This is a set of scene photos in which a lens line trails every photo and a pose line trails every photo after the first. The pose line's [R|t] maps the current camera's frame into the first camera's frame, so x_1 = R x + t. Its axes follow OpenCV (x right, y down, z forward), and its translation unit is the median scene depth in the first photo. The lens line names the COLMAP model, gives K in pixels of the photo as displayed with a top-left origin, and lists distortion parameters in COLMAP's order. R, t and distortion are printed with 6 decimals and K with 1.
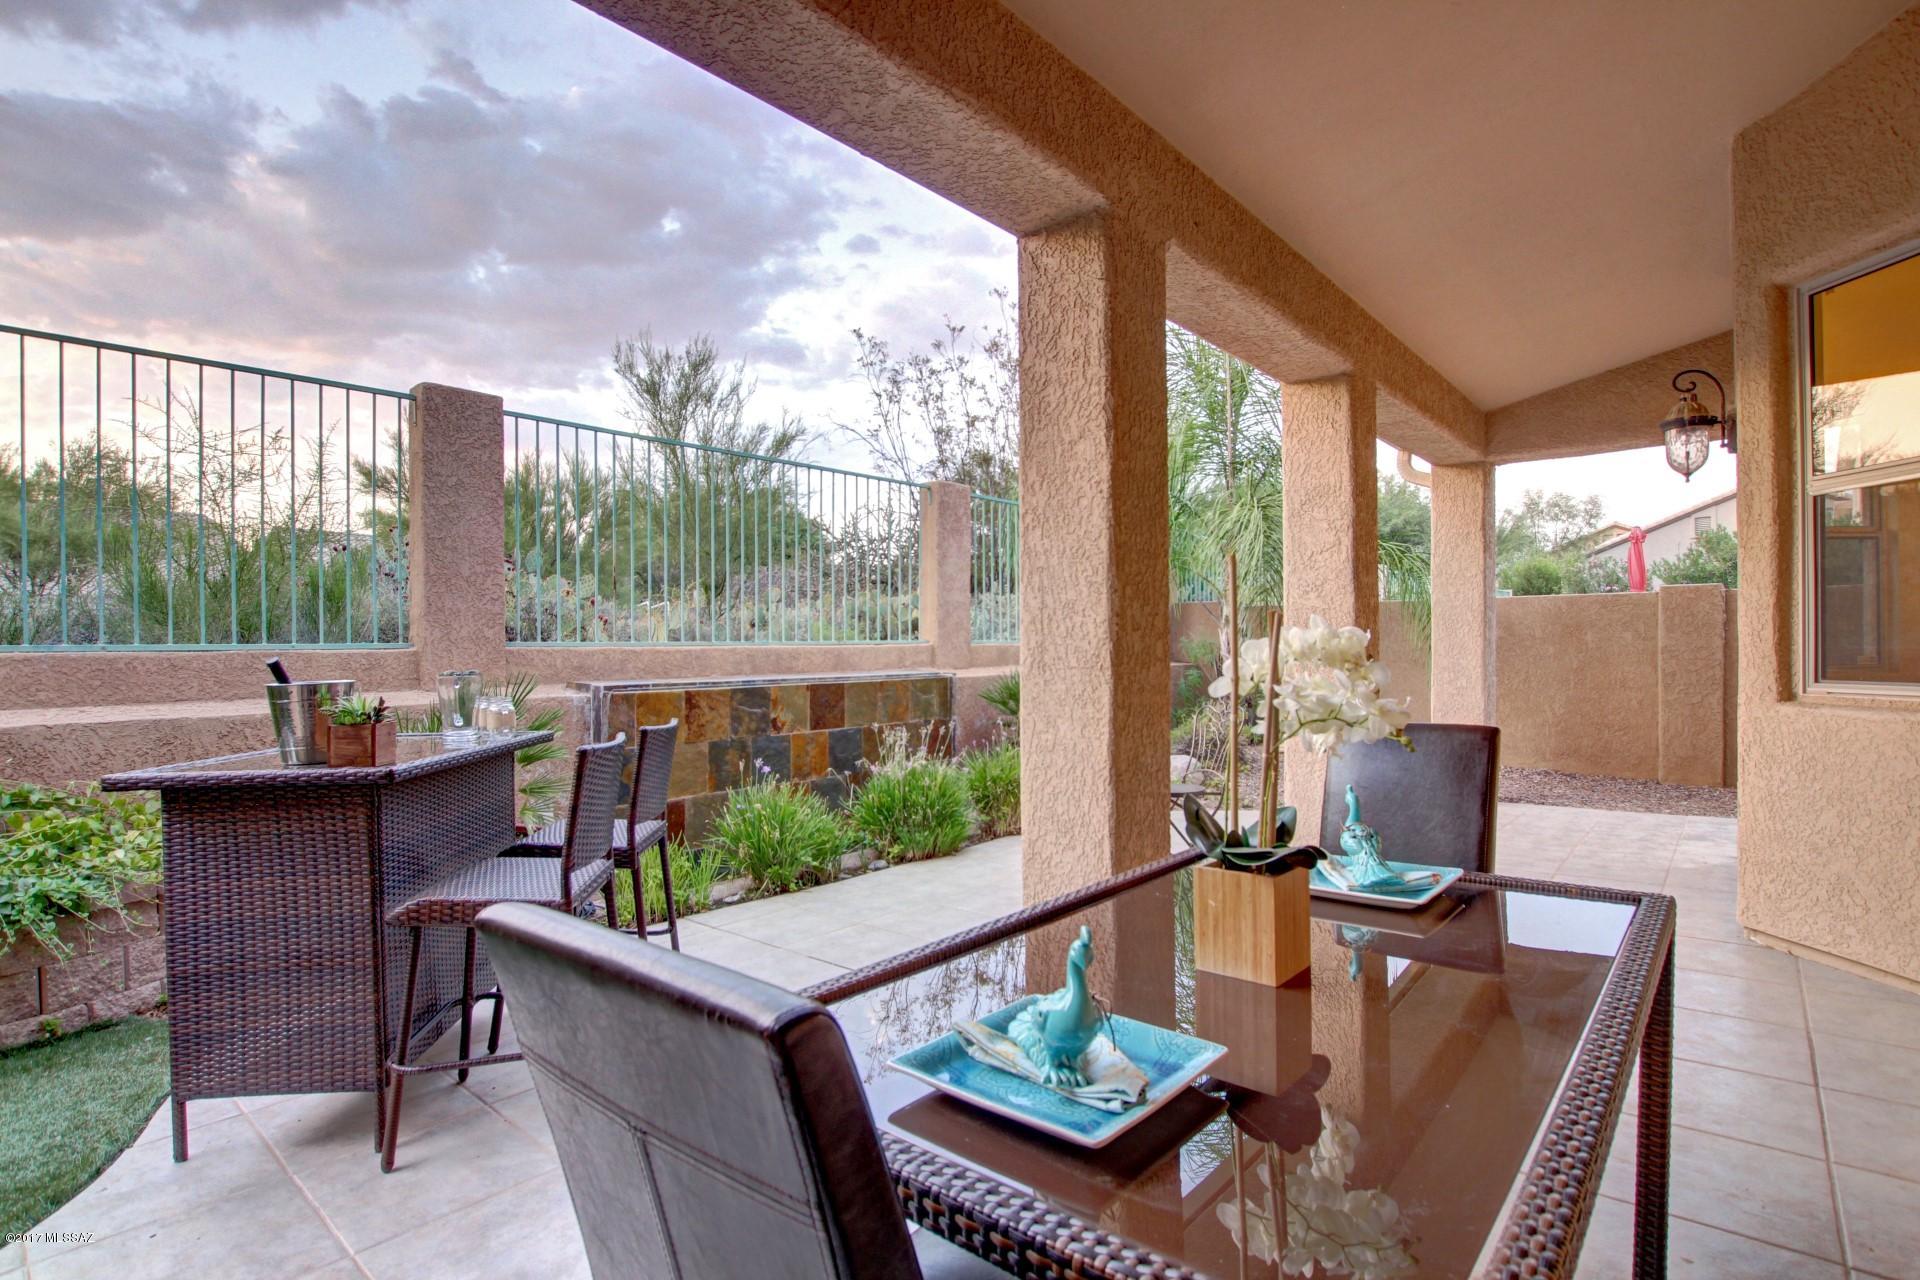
lens RADIAL K [[926.3, 0, 945.2], [0, 926.3, 655.3], [0, 0, 1]] dist [-0.027176, 0.001831]
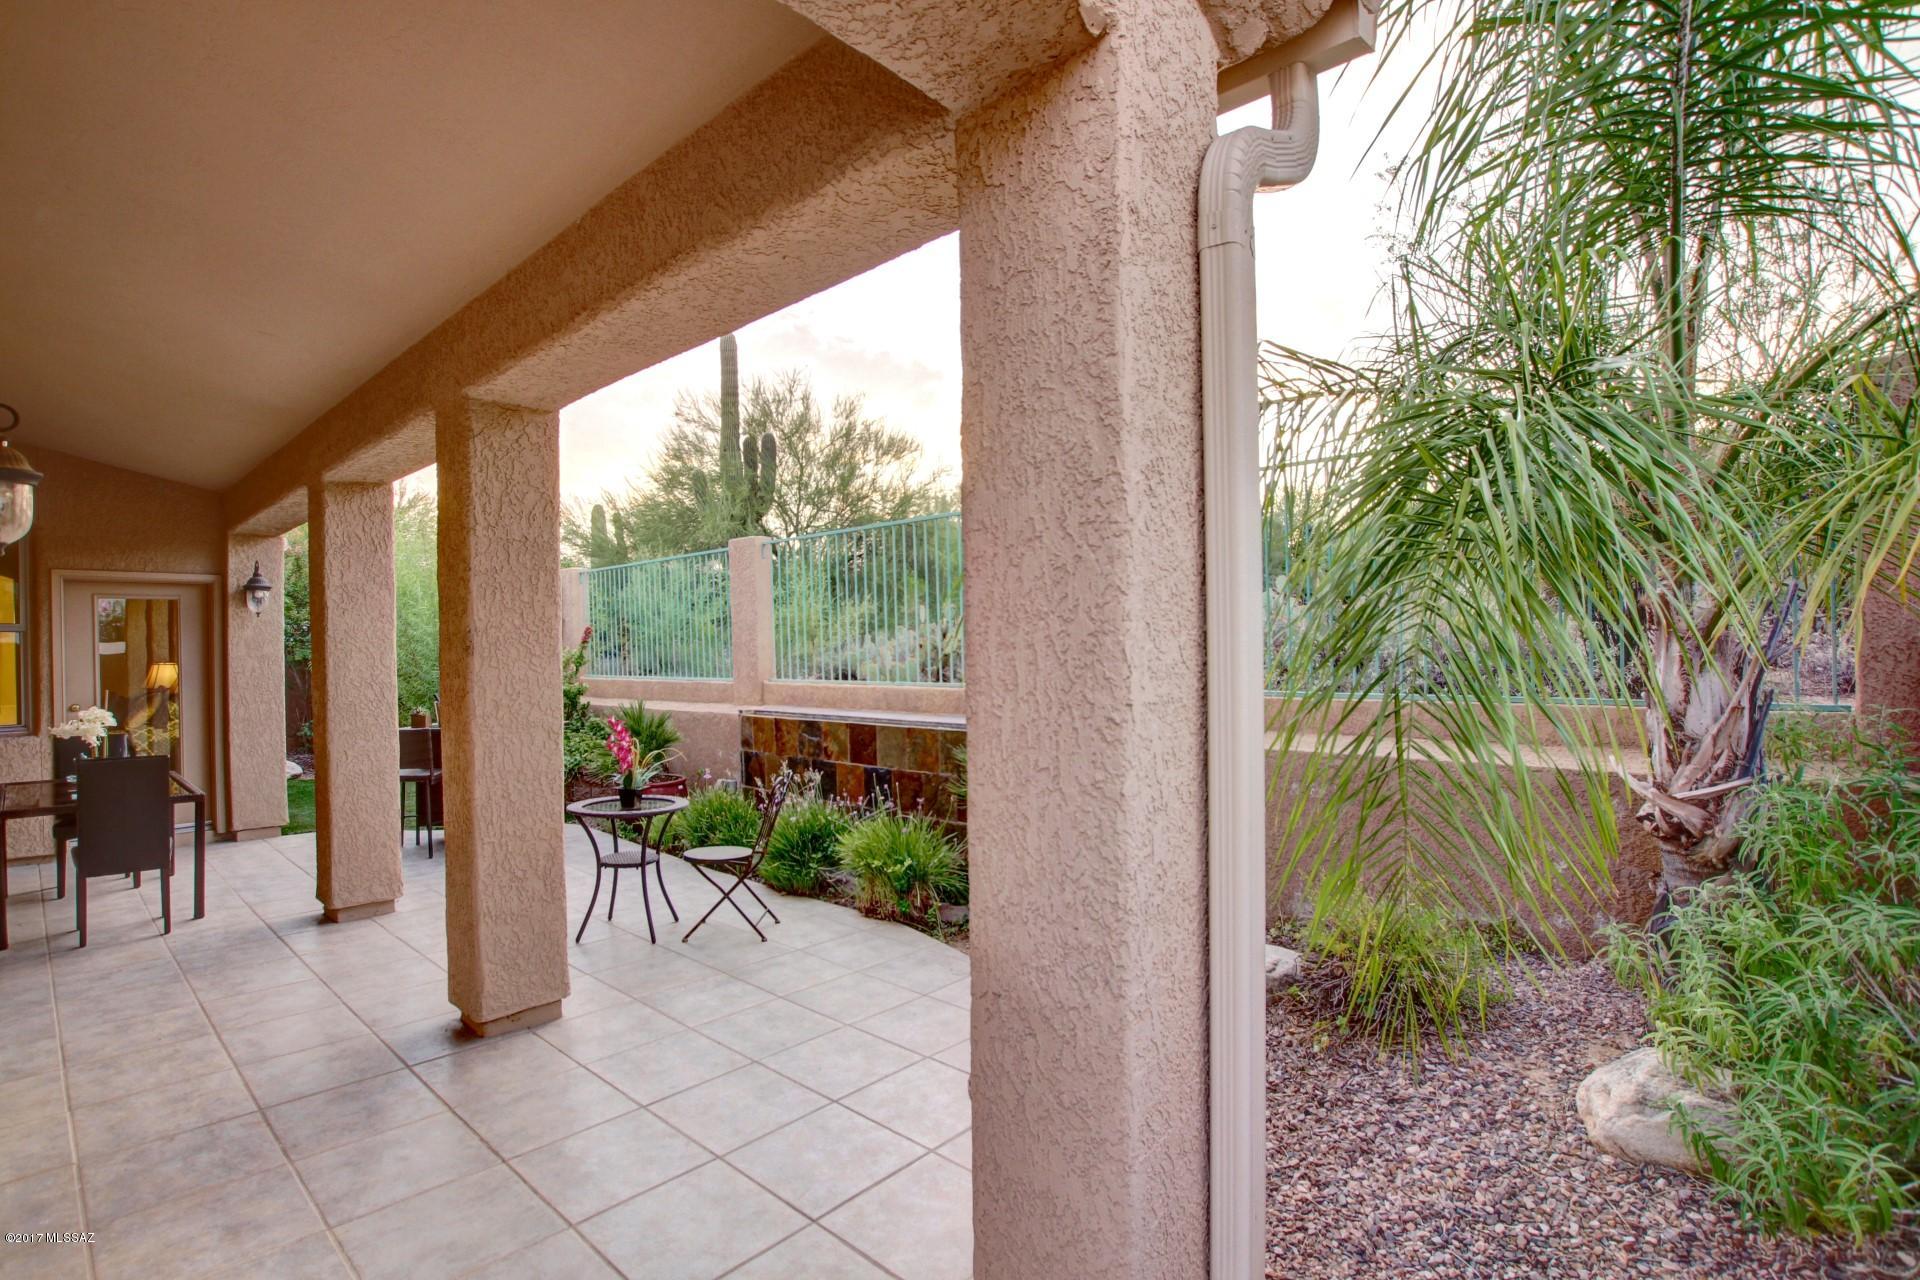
lens RADIAL K [[878.5, 0, 934.3], [0, 878.5, 649.7], [0, 0, 1]] dist [-0.019234, 0.000227]
pose [[-0.026826, 0.017508, -0.999487, 0.858185], [0.010029, 0.999801, 0.017245, -0.070947], [0.999590, -0.009561, -0.026996, 1.019524]]
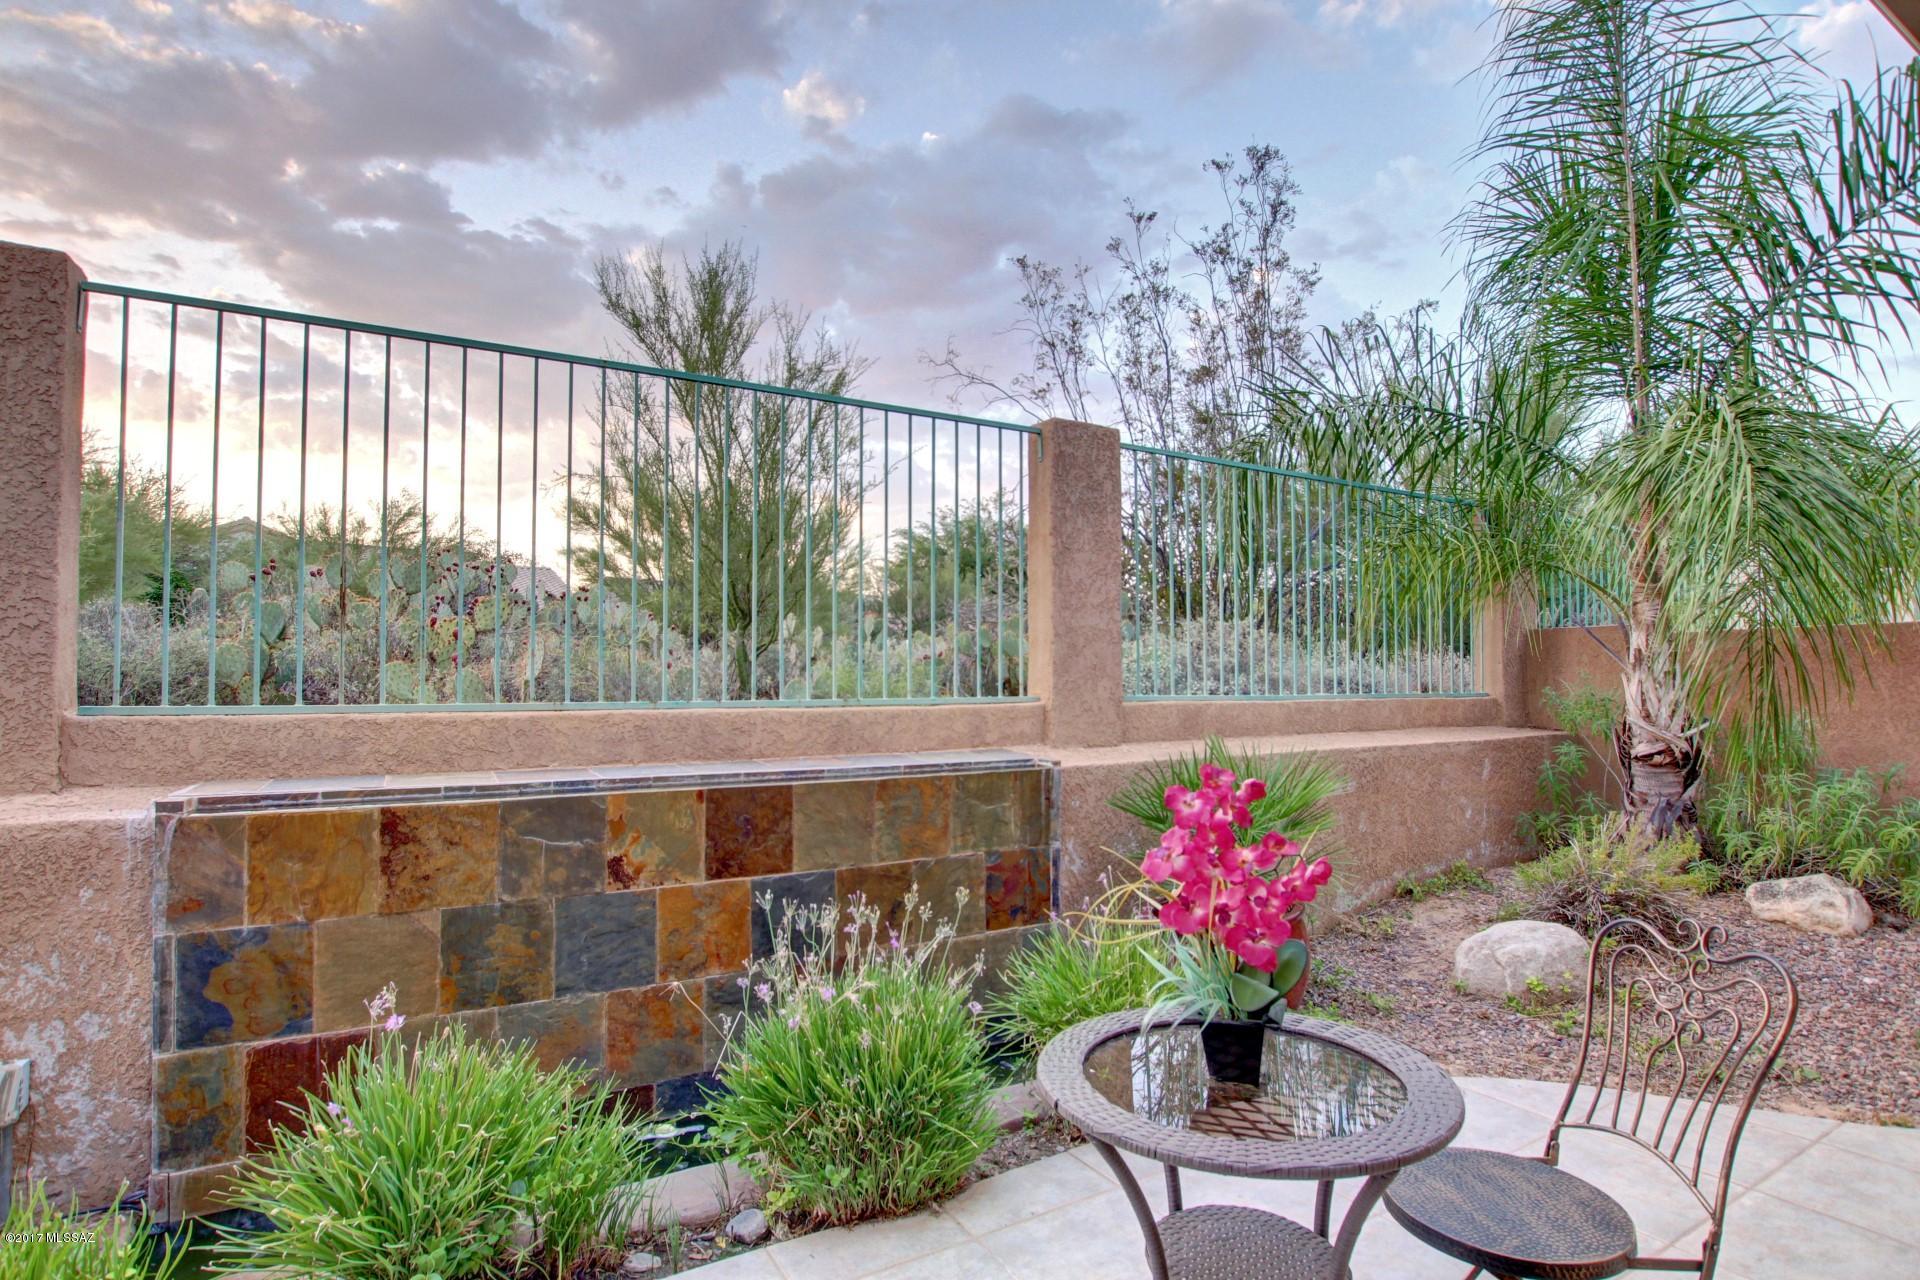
lens RADIAL K [[926.3, 0, 945.2], [0, 926.3, 655.3], [0, 0, 1]] dist [-0.027176, 0.001831]
pose [[0.945728, -0.005263, -0.324917, 0.129325], [-0.008300, 0.999151, -0.040344, -0.020563], [0.324854, 0.040852, 0.944882, 0.499760]]
